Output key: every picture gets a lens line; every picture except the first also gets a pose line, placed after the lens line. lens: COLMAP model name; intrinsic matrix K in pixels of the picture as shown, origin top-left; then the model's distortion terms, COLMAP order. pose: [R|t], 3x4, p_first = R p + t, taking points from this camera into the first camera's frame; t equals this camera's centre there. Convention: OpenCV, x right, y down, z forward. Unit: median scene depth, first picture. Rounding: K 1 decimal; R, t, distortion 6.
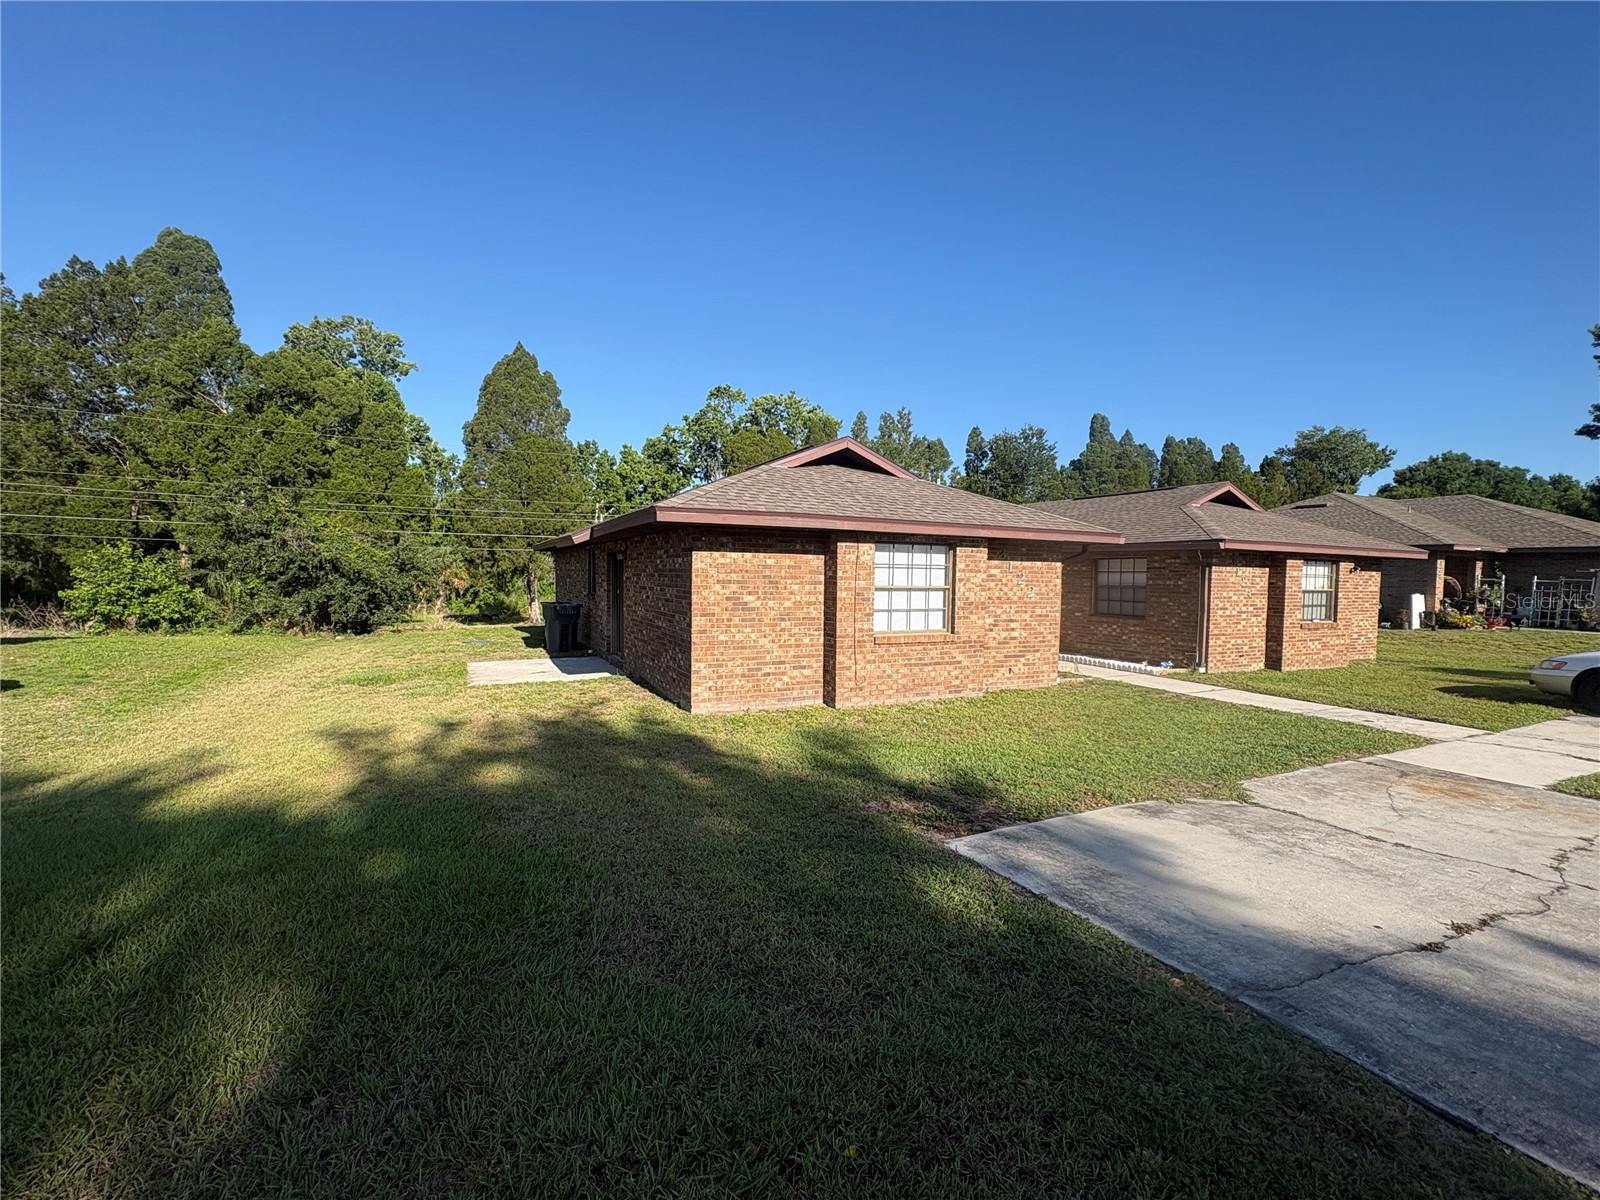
lens RADIAL K [[639.2, 0, 789.9], [0, 639.2, 609.4], [0, 0, 1]] dist [0.001334, -0.000442]
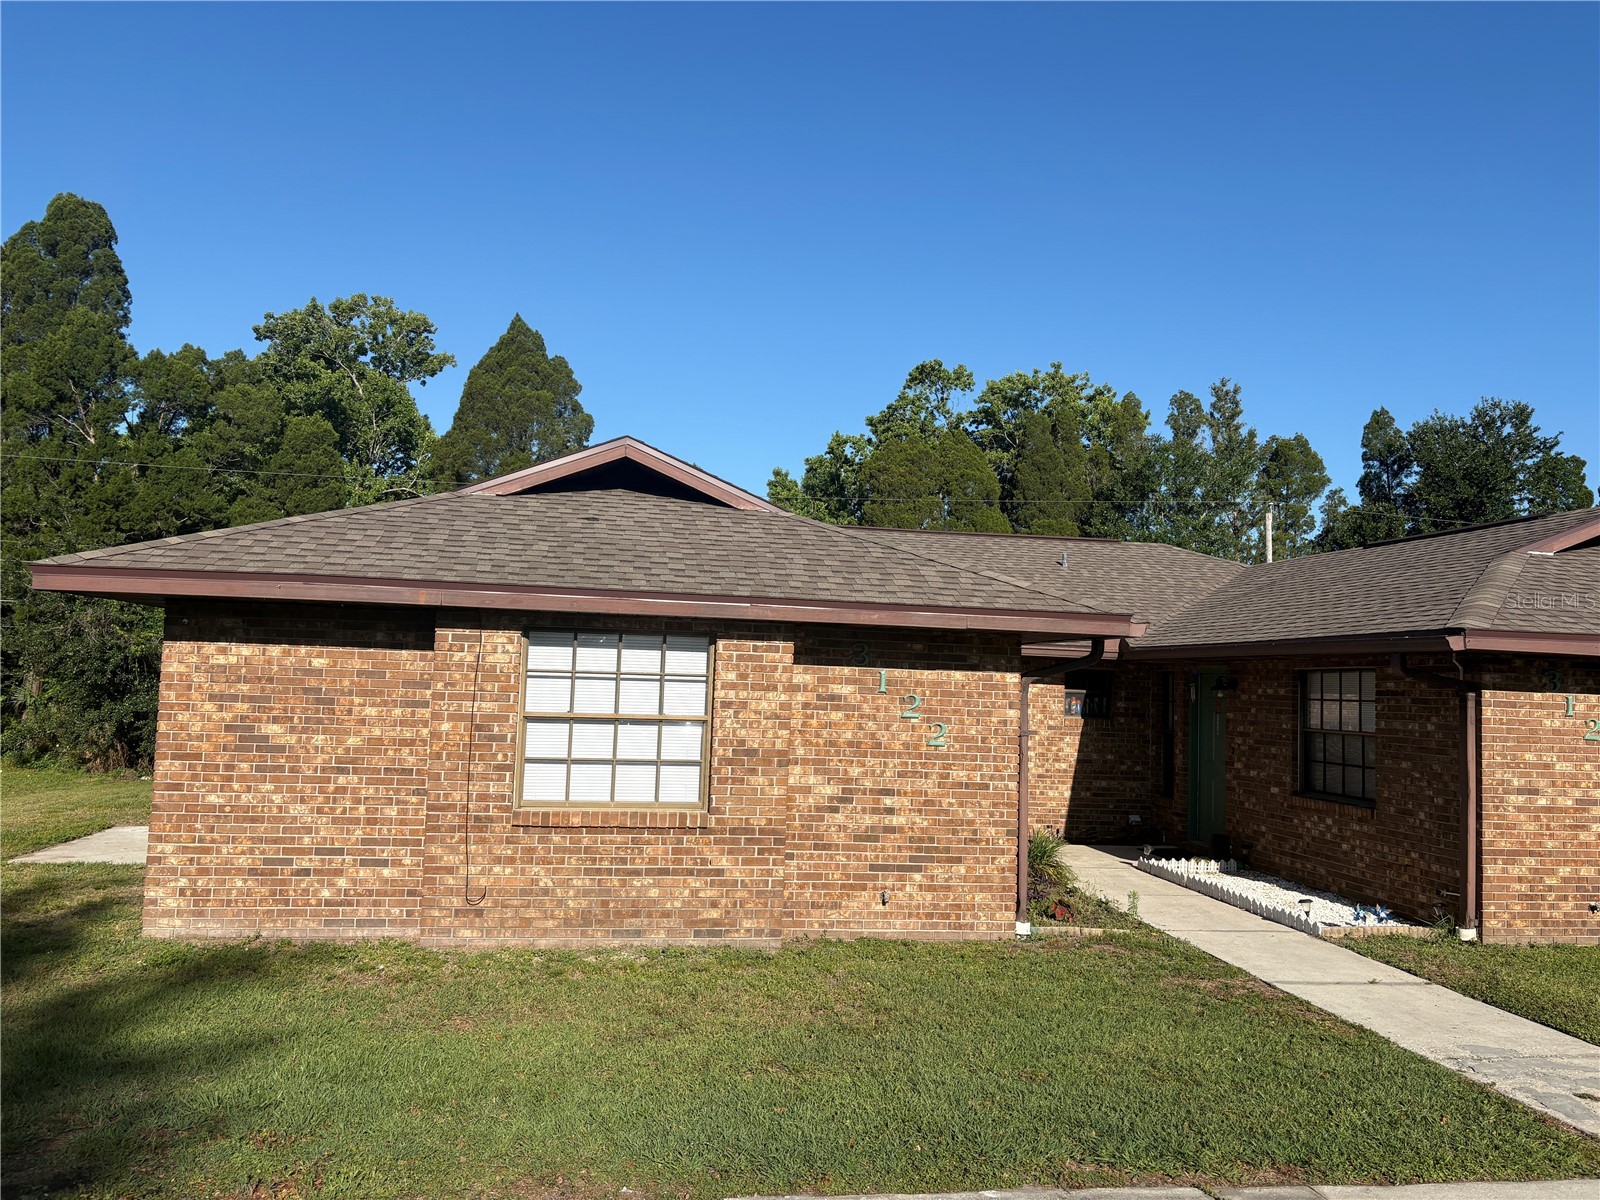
lens RADIAL K [[1151.3, 0, 787.2], [0, 1151.3, 615.9], [0, 0, 1]] dist [0.040924, -0.022557]
pose [[0.959461, 0.000977, -0.281838, 0.447133], [-0.035521, 0.992439, -0.117484, -0.008497], [0.279593, 0.122733, 0.952242, 0.113404]]
